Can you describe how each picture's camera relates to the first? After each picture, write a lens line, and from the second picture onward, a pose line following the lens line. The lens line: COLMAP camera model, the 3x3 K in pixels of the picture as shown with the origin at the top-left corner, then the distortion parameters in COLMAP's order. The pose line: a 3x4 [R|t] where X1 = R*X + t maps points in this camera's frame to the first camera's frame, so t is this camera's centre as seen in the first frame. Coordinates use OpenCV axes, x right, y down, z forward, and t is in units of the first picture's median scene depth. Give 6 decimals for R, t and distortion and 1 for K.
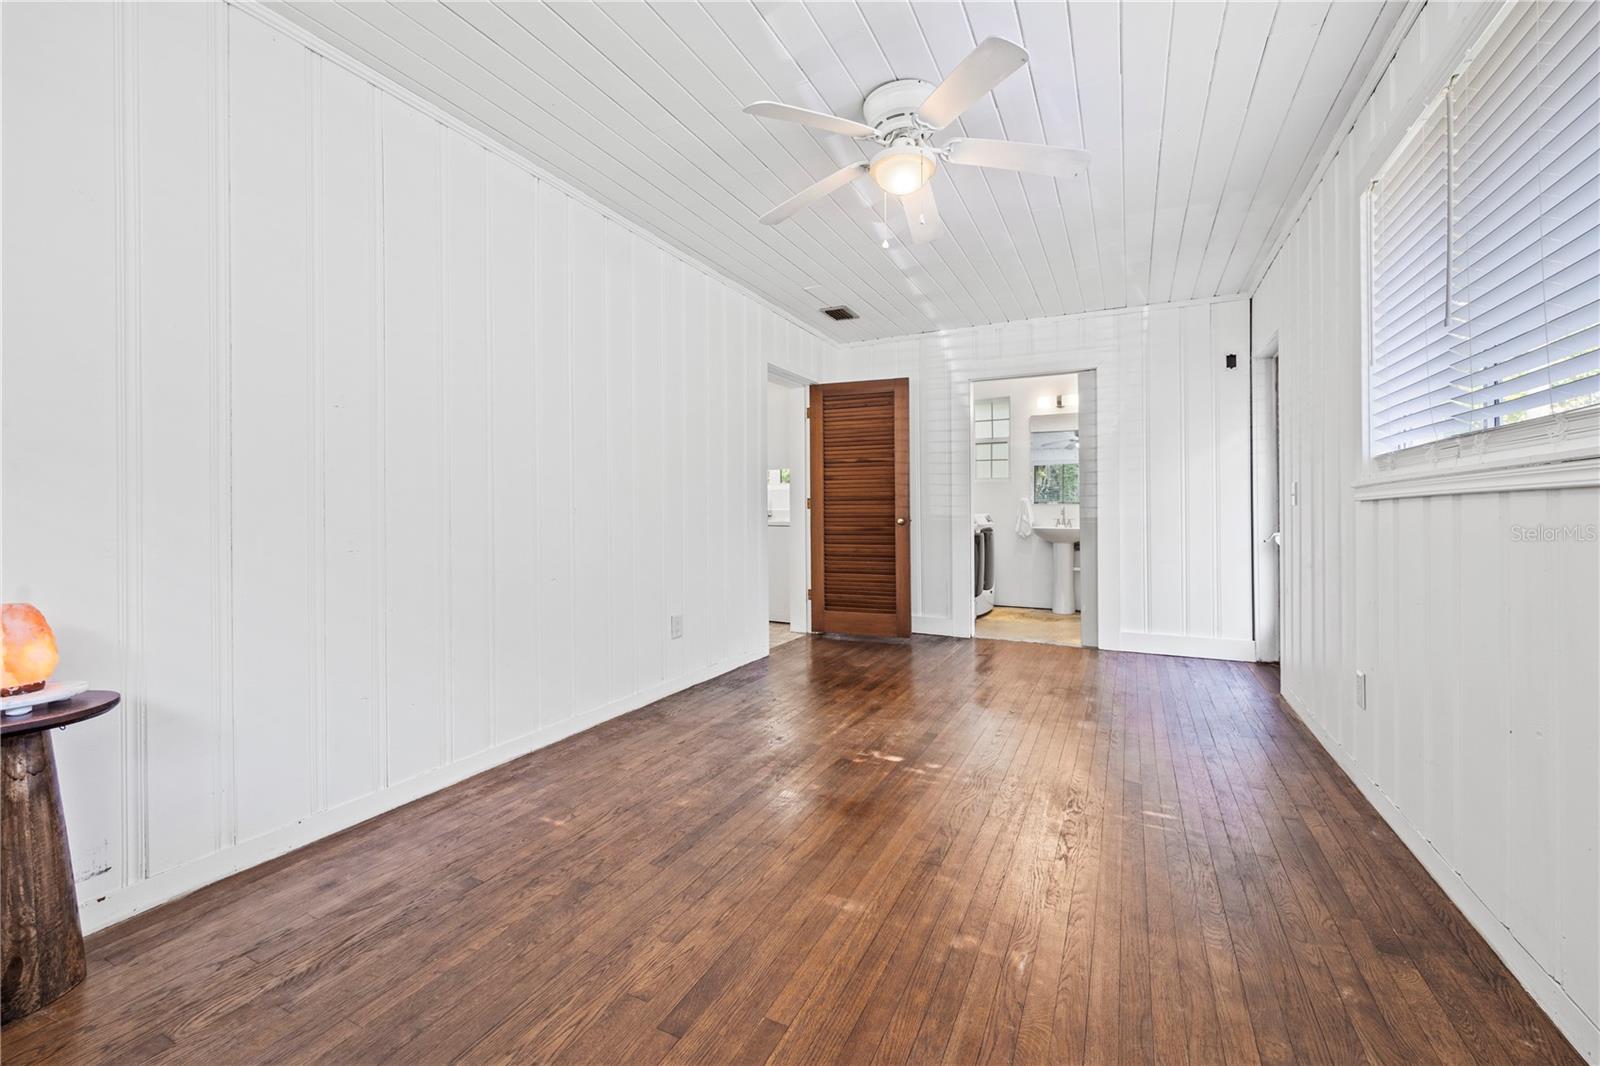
lens RADIAL K [[638.6, 0, 804.7], [0, 638.6, 520.8], [0, 0, 1]] dist [0.001952, 0.001019]
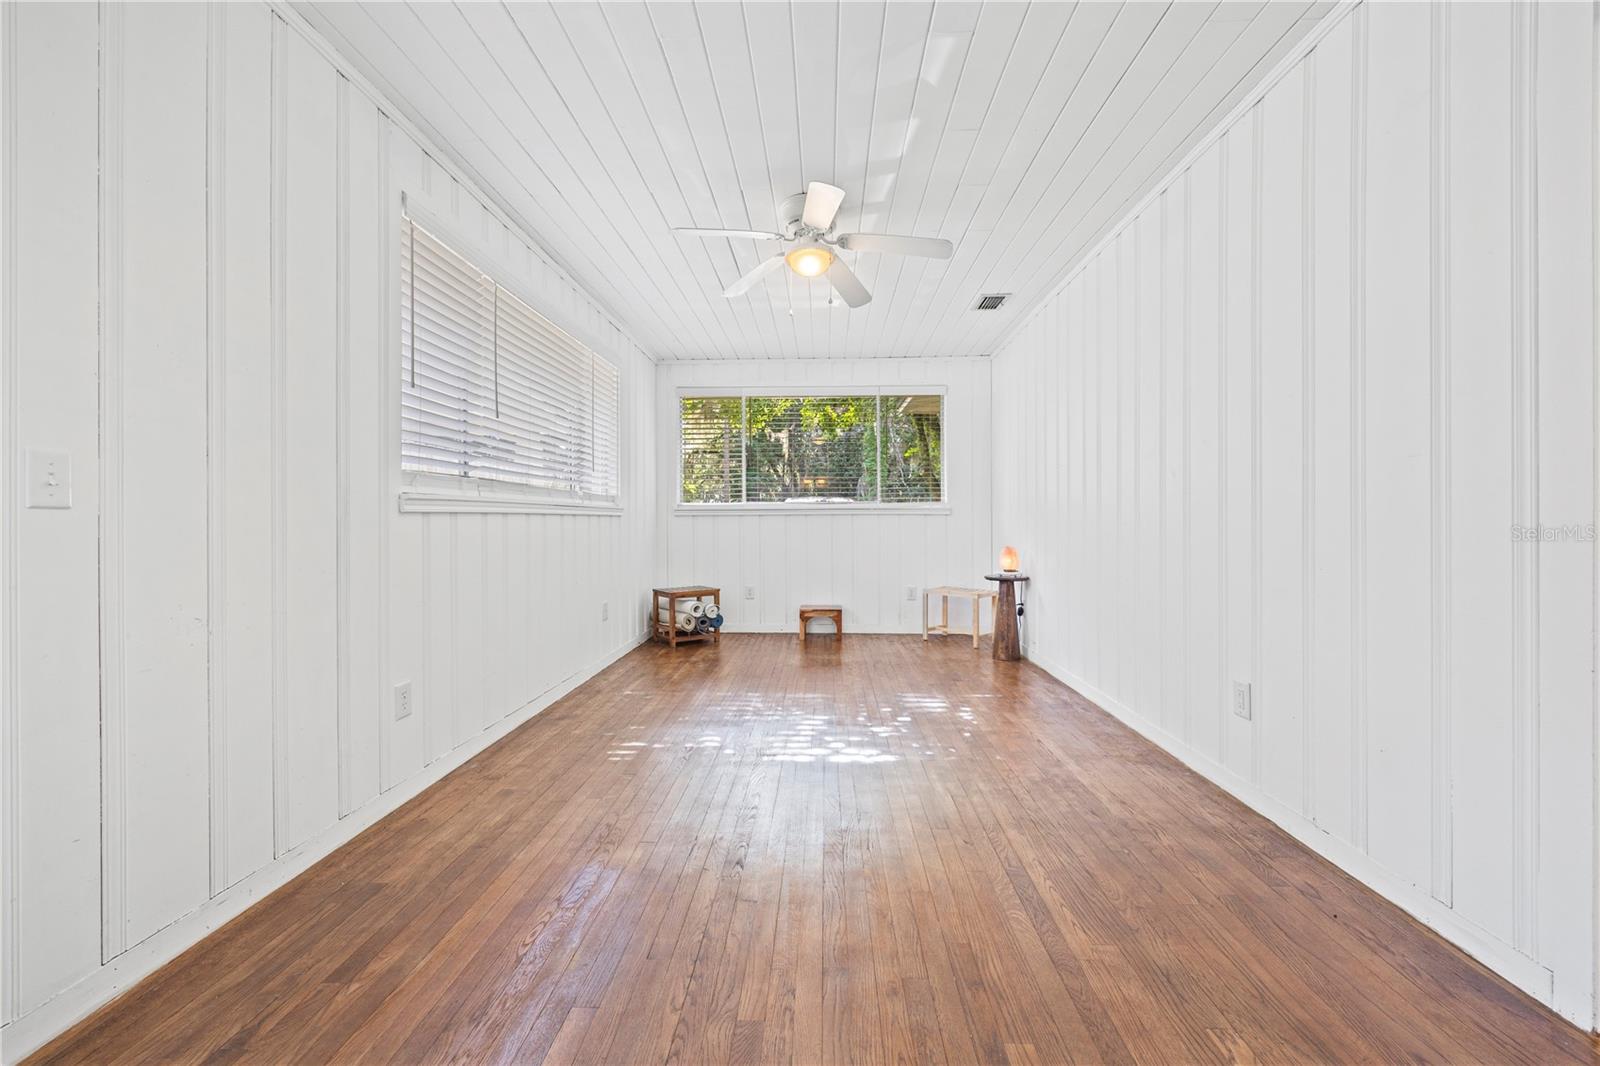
lens RADIAL K [[638.6, 0, 802.3], [0, 638.6, 521.4], [0, 0, 1]] dist [0.001952, 0.001019]
pose [[-0.906067, 0.010198, -0.423010, 0.563776], [0.003967, 0.999870, 0.015607, -0.026116], [0.423115, 0.012463, -0.905990, 1.691749]]
